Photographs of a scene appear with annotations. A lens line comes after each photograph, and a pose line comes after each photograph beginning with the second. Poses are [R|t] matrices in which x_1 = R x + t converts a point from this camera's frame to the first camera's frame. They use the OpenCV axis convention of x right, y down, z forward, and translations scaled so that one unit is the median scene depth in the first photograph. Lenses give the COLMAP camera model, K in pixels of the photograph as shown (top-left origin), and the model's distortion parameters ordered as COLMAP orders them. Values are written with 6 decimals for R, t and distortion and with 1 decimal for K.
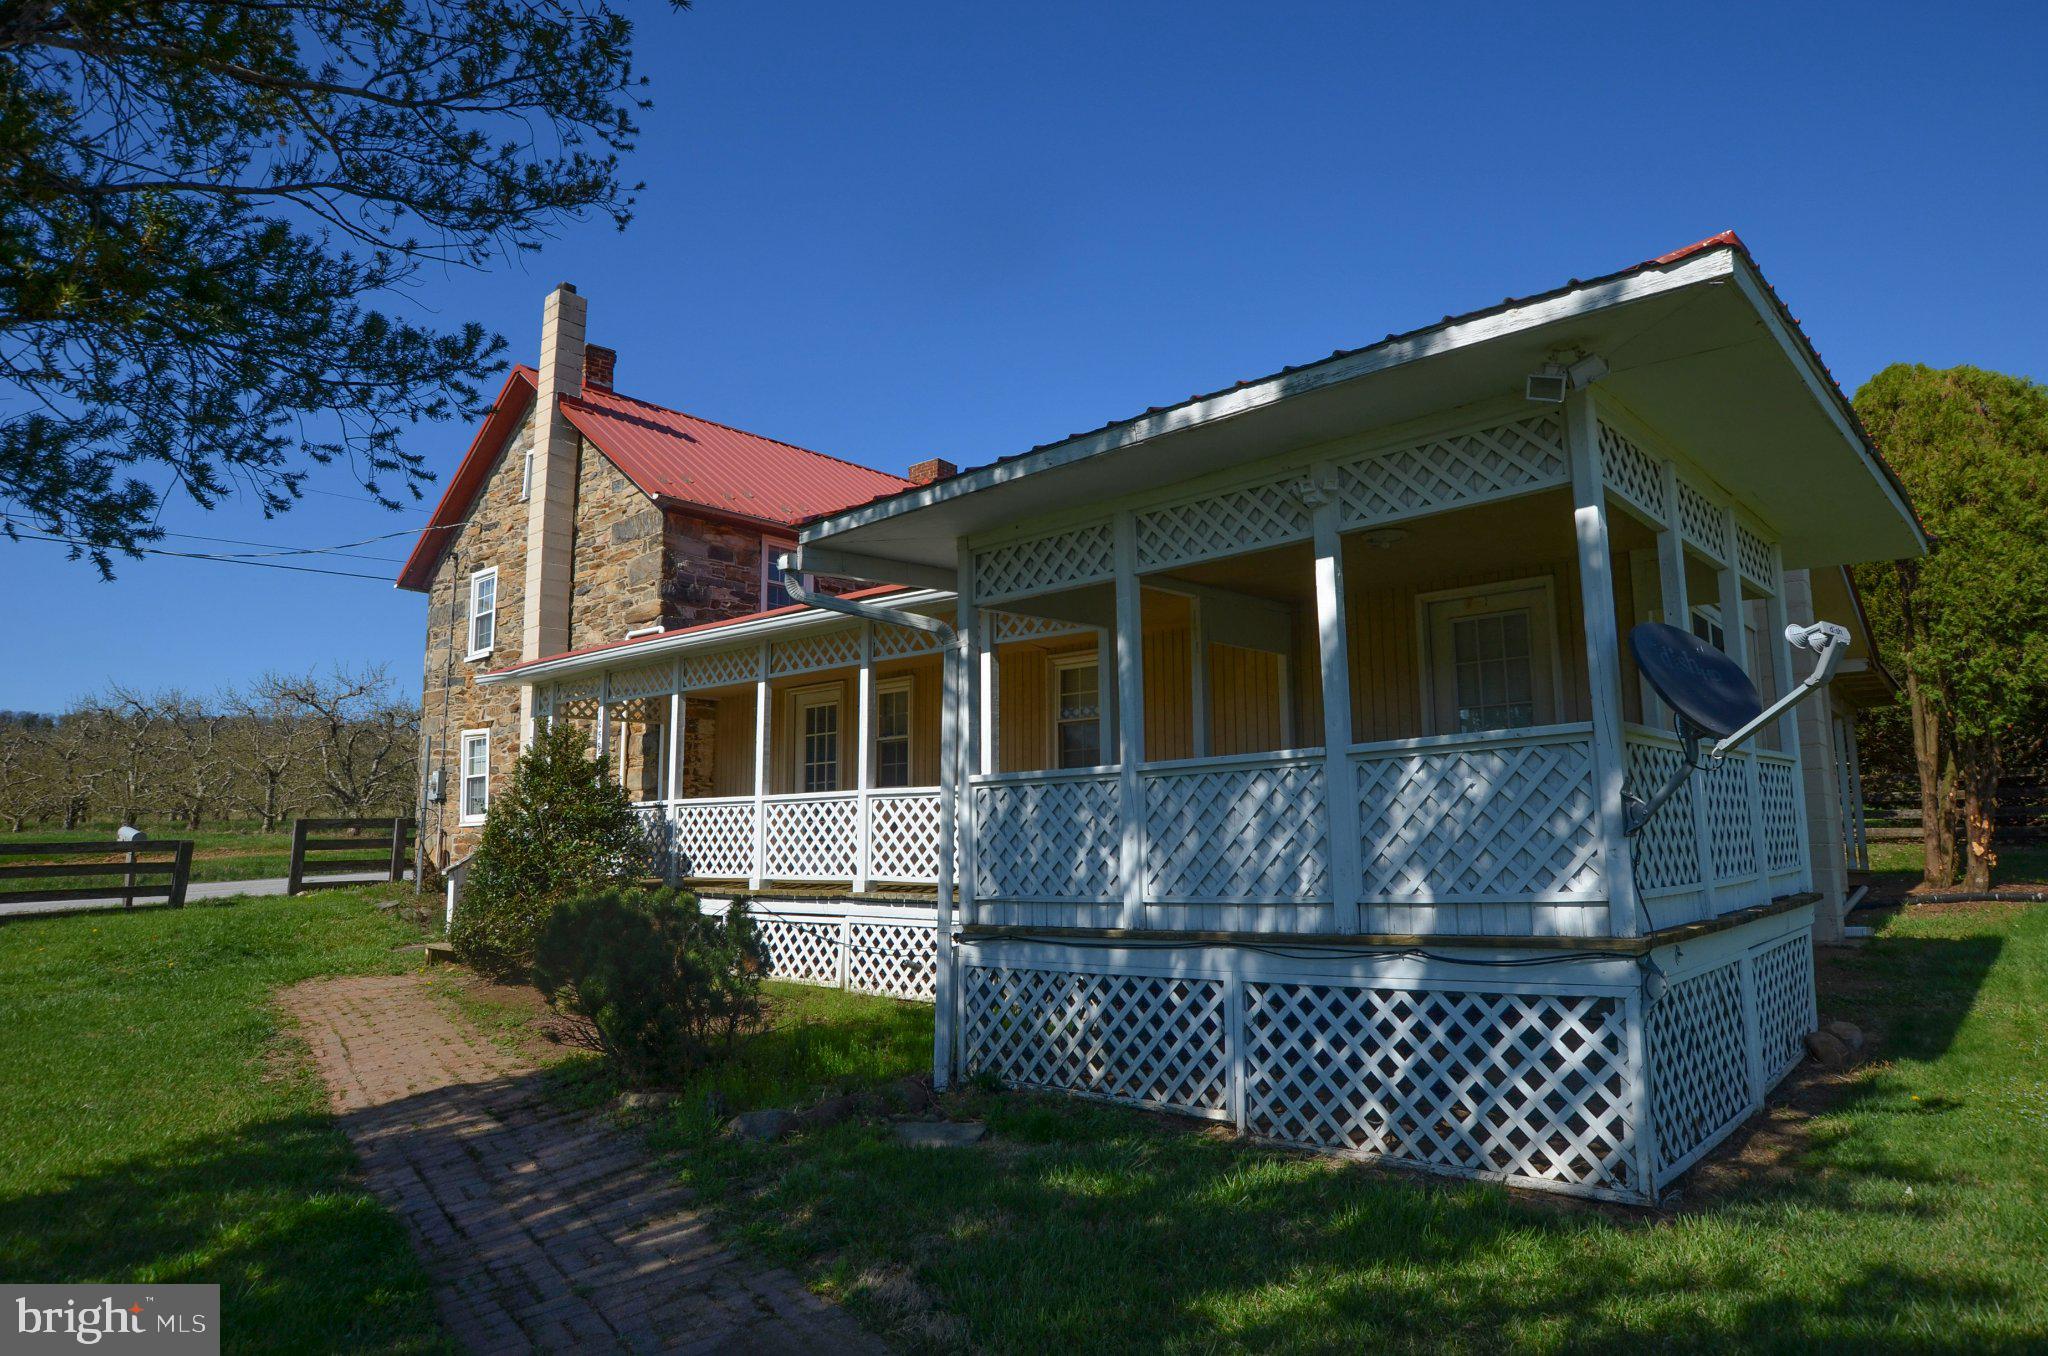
lens RADIAL K [[1222.5, 0, 1030.7], [0, 1222.5, 672.4], [0, 0, 1]] dist [-0.010499, 0.006376]
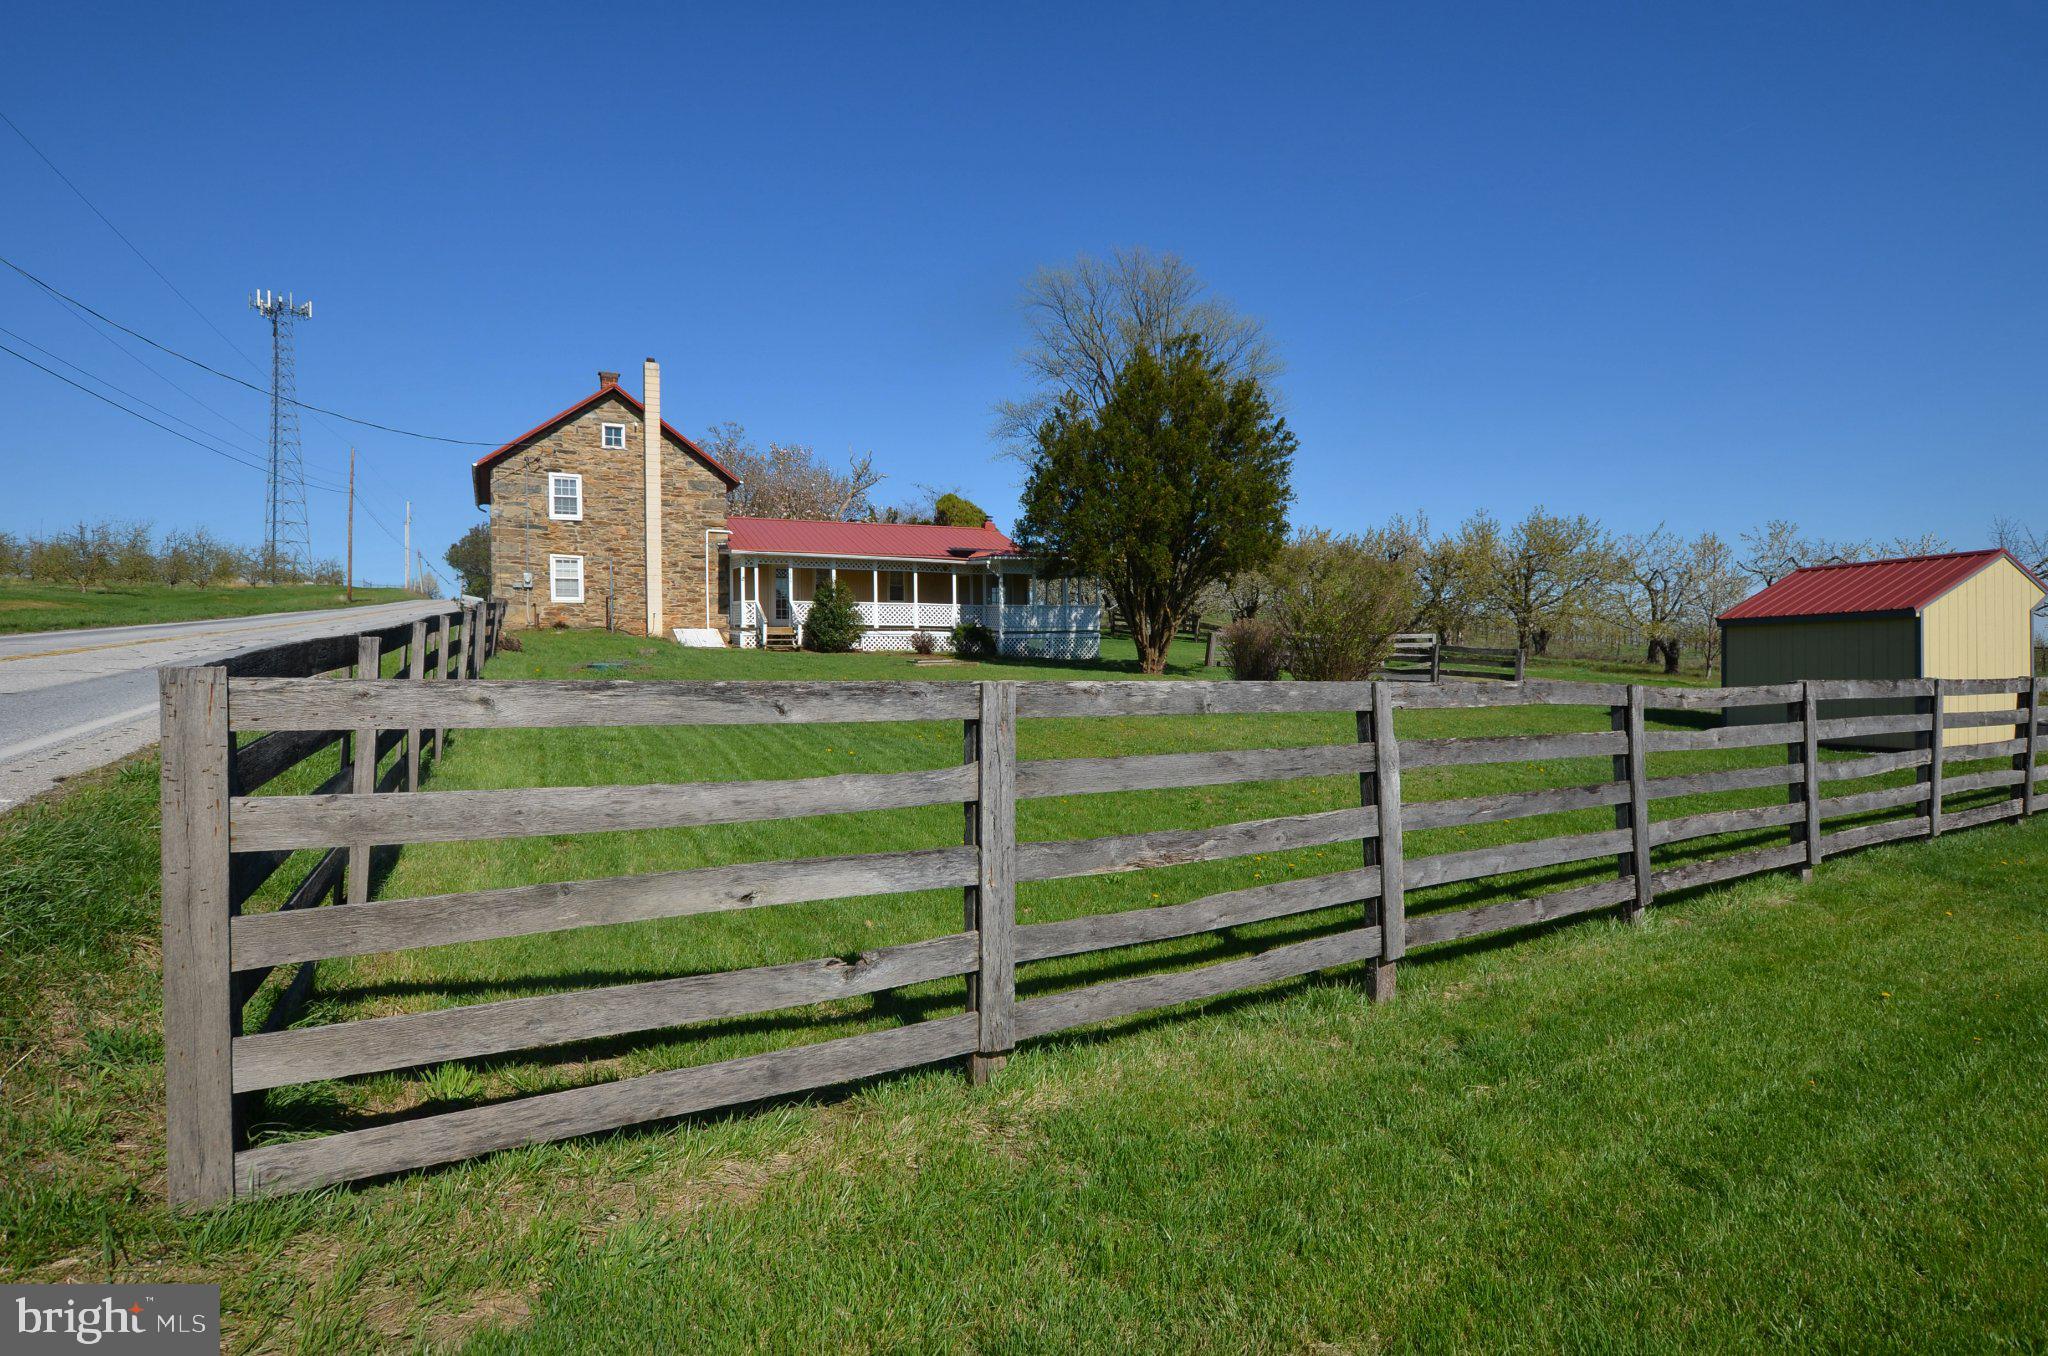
lens RADIAL K [[1073.5, 0, 1023.3], [0, 1073.5, 668.4], [0, 0, 1]] dist [-0.000689, -0.000037]
pose [[0.397735, 0.000088, 0.917500, -3.320952], [-0.130548, 0.989831, 0.056498, 0.062016], [-0.908165, -0.142249, 0.393702, -0.772696]]
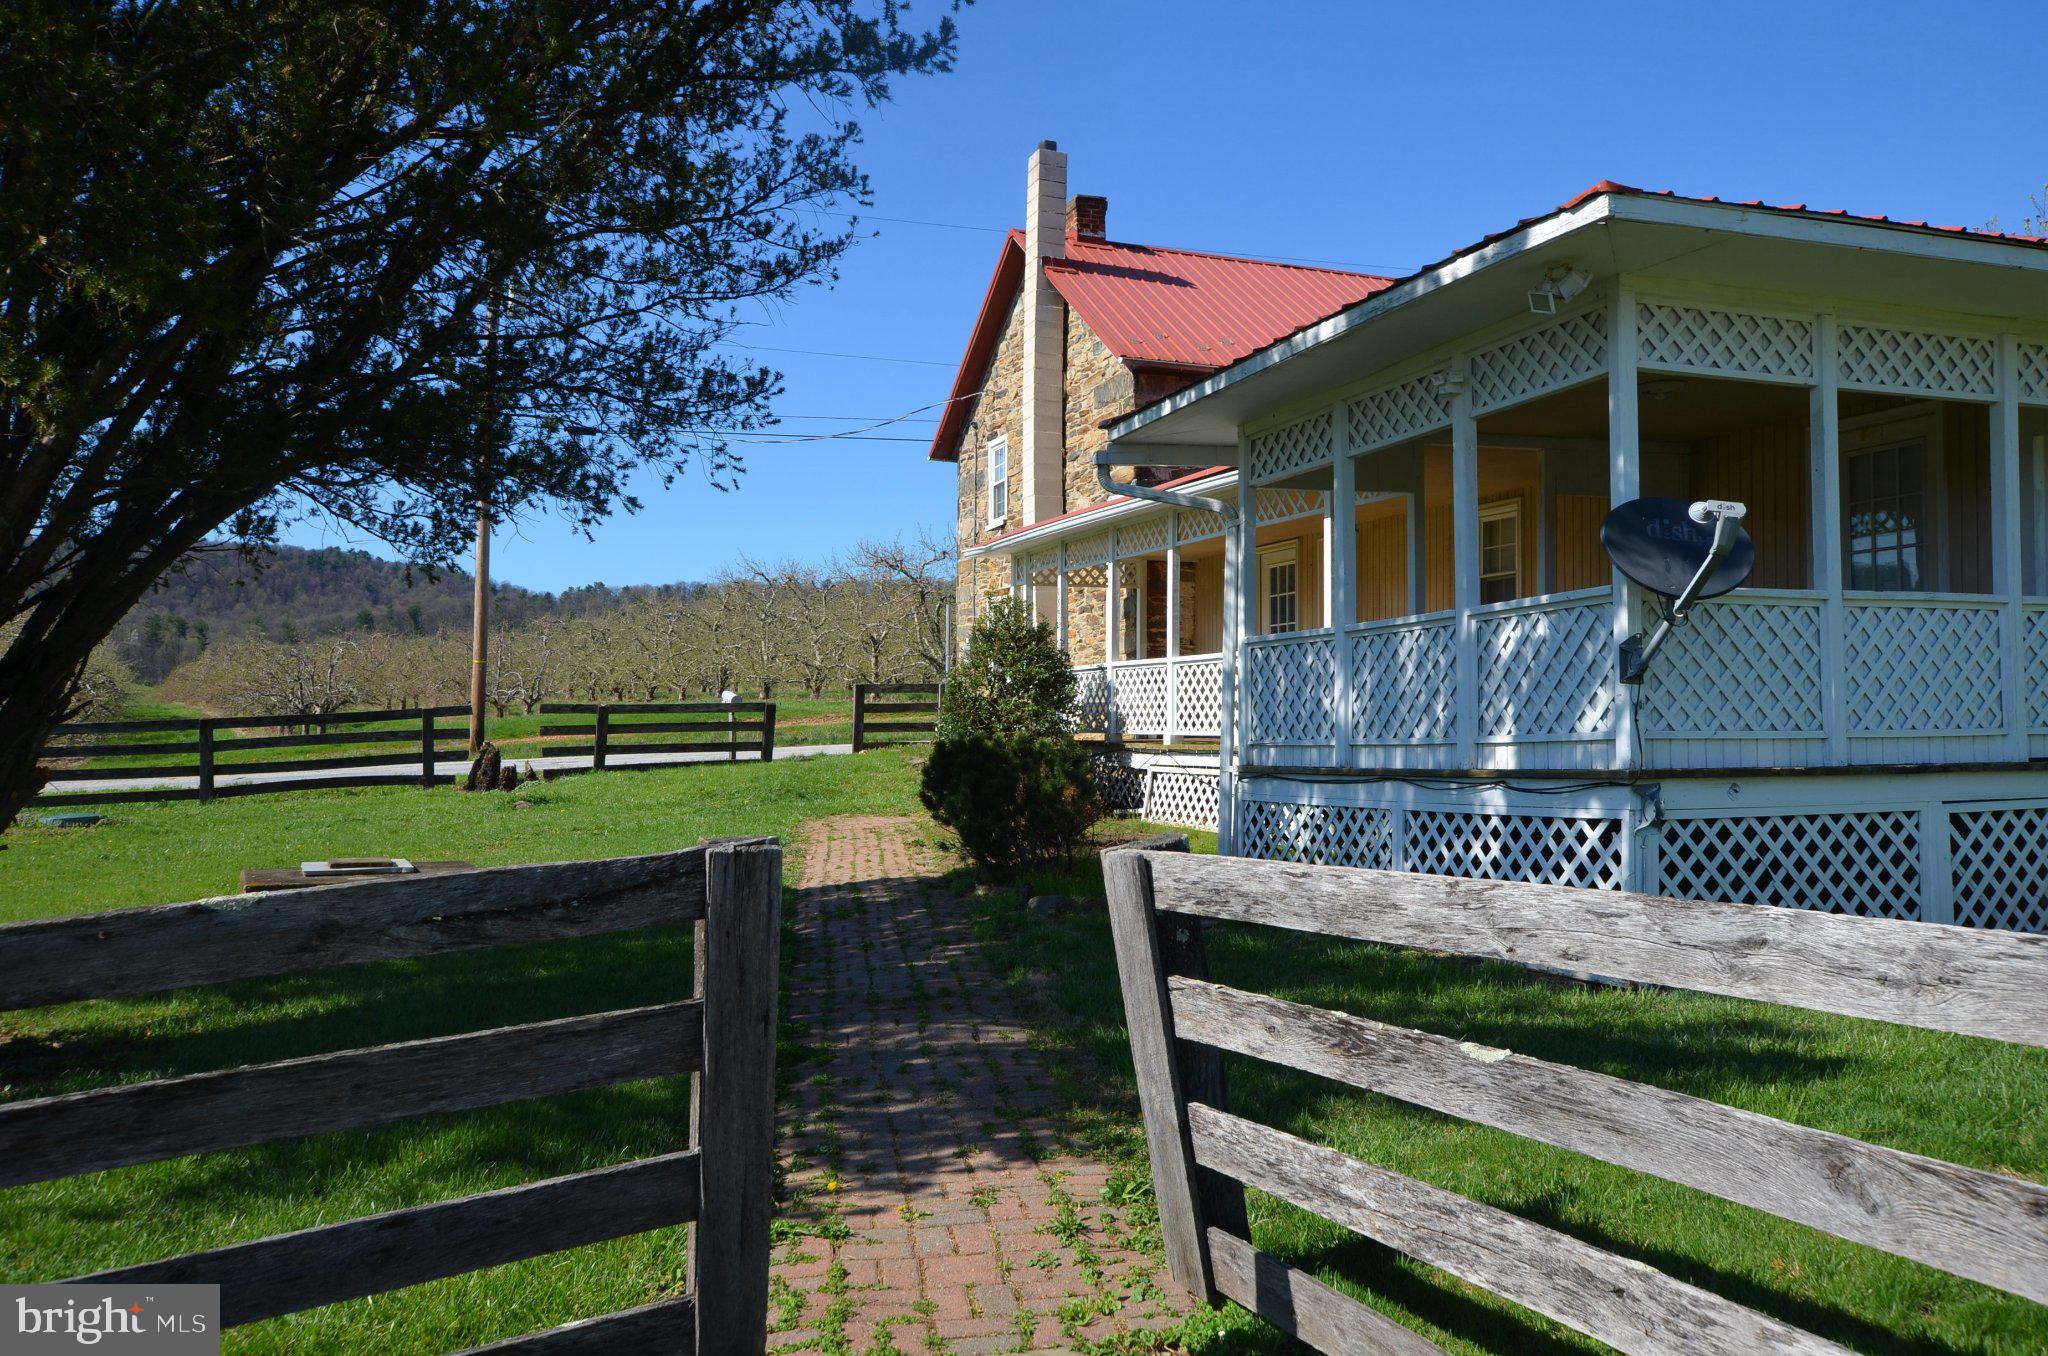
lens RADIAL K [[1574.5, 0, 1037.9], [0, 1574.5, 669.0], [0, 0, 1]] dist [-0.006773, 0.026328]
pose [[0.888091, -0.006075, -0.459628, 0.339660], [0.054839, 0.994172, 0.092818, -0.025408], [0.456386, -0.107636, 0.883248, -0.294352]]
